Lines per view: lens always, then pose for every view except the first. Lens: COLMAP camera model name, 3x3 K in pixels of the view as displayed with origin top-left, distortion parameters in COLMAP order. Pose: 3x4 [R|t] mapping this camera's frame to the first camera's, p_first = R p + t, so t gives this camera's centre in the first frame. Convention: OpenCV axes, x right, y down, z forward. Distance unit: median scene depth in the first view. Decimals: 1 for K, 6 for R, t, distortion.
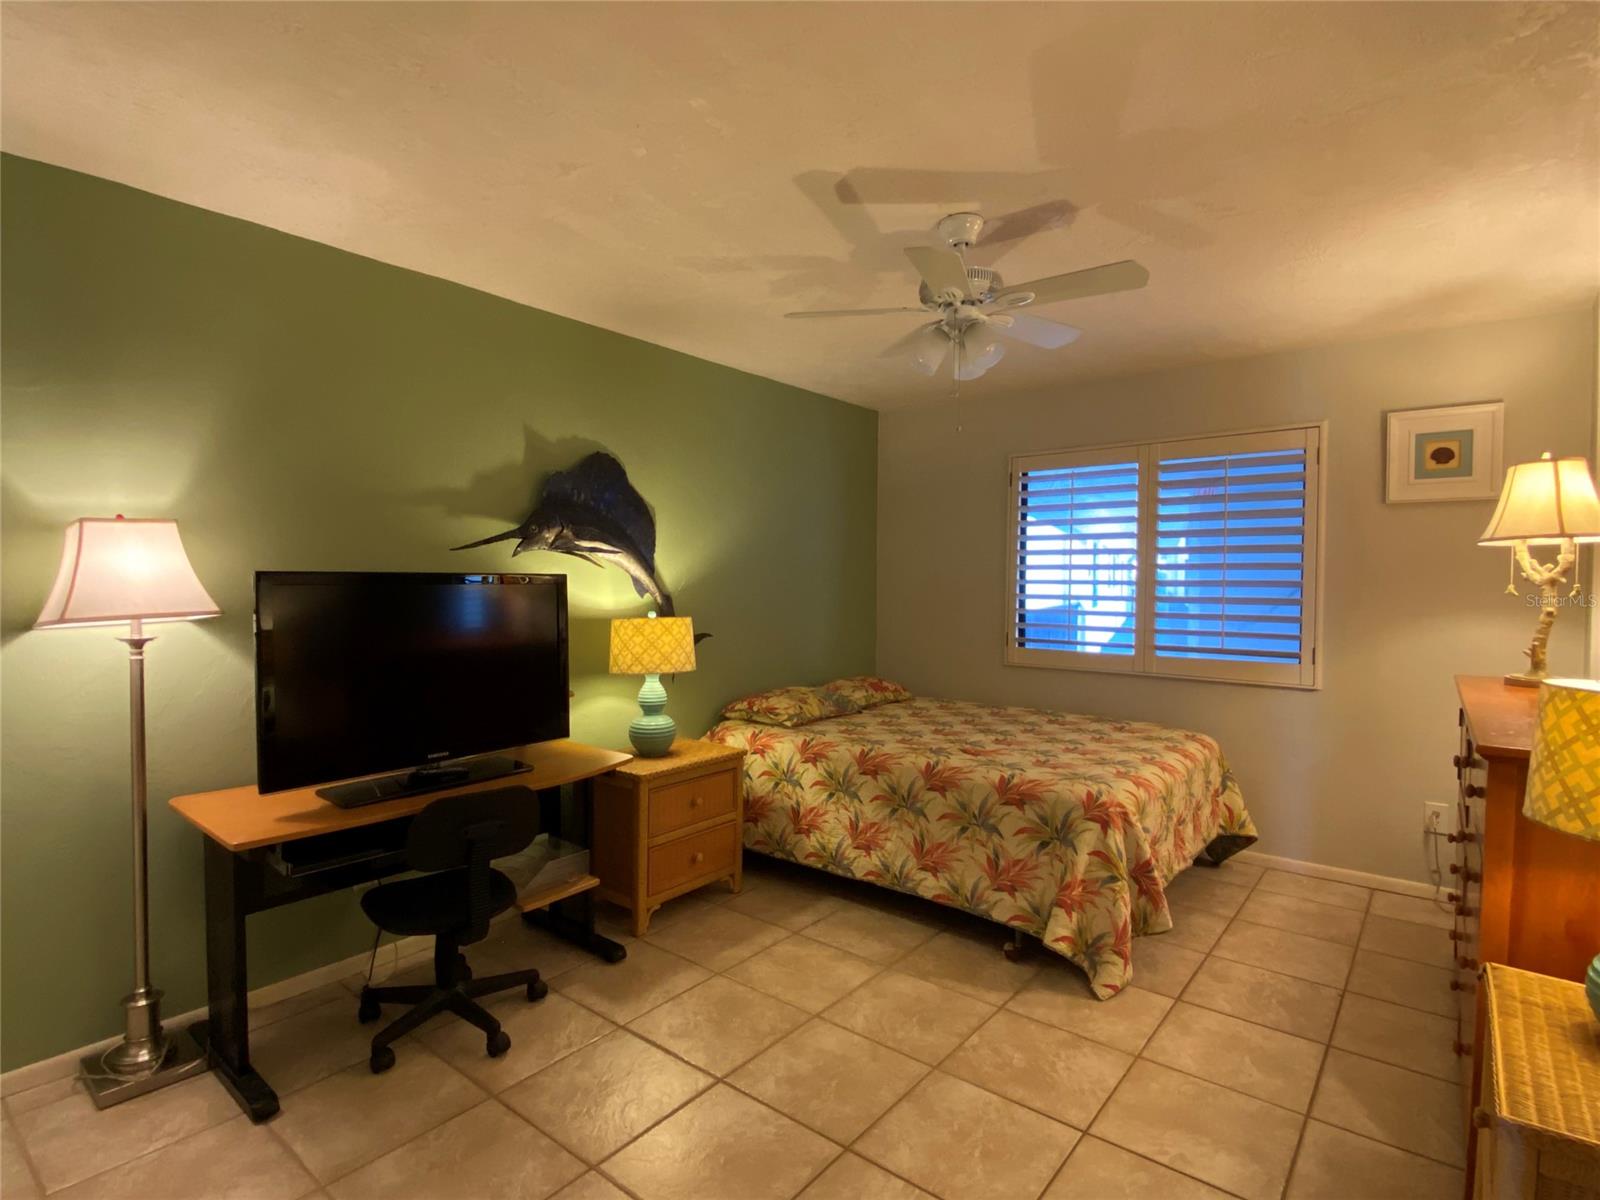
lens RADIAL K [[806.1, 0, 800.0], [0, 806.1, 600.0], [0, 0, 1]] dist [0.068147, -0.064611]
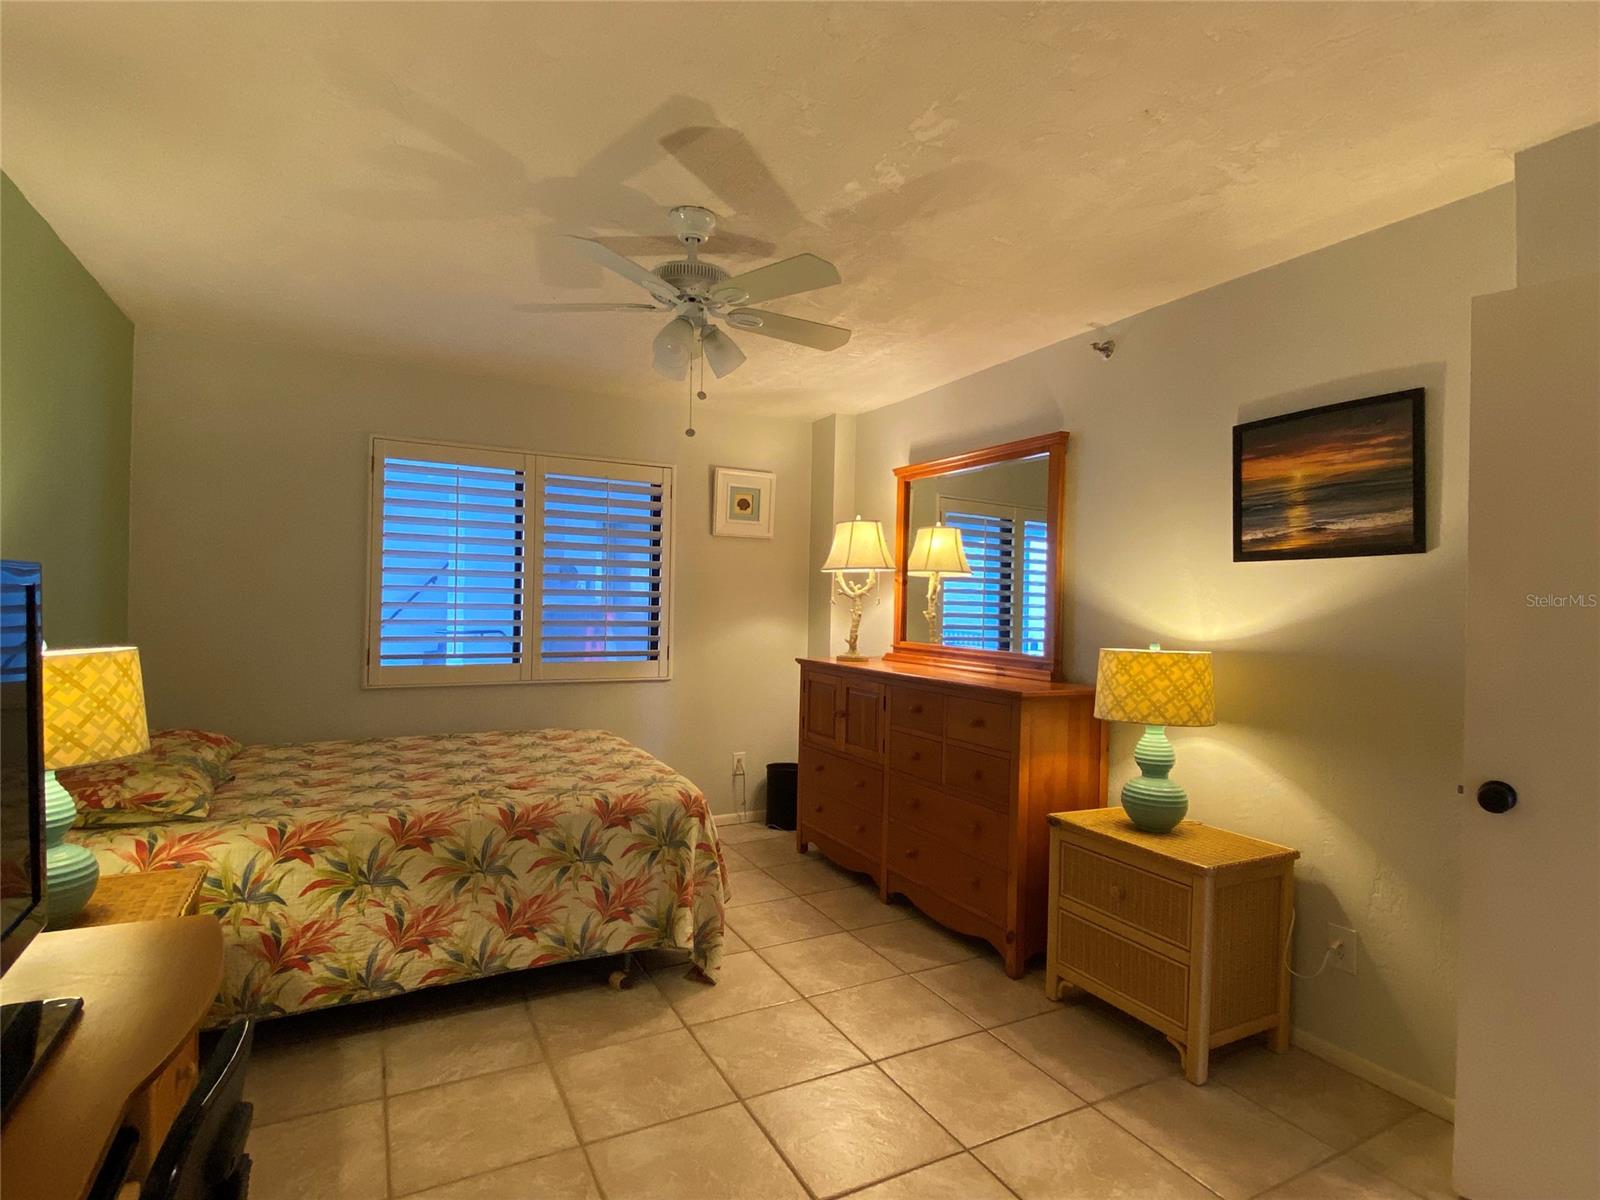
lens RADIAL K [[786.6, 0, 807.3], [0, 786.6, 601.4], [0, 0, 1]] dist [0.062063, -0.061018]
pose [[0.406954, -0.003222, 0.913443, -0.454317], [0.003073, 0.999993, 0.002159, -0.012084], [-0.913443, 0.001928, 0.406962, 0.379763]]
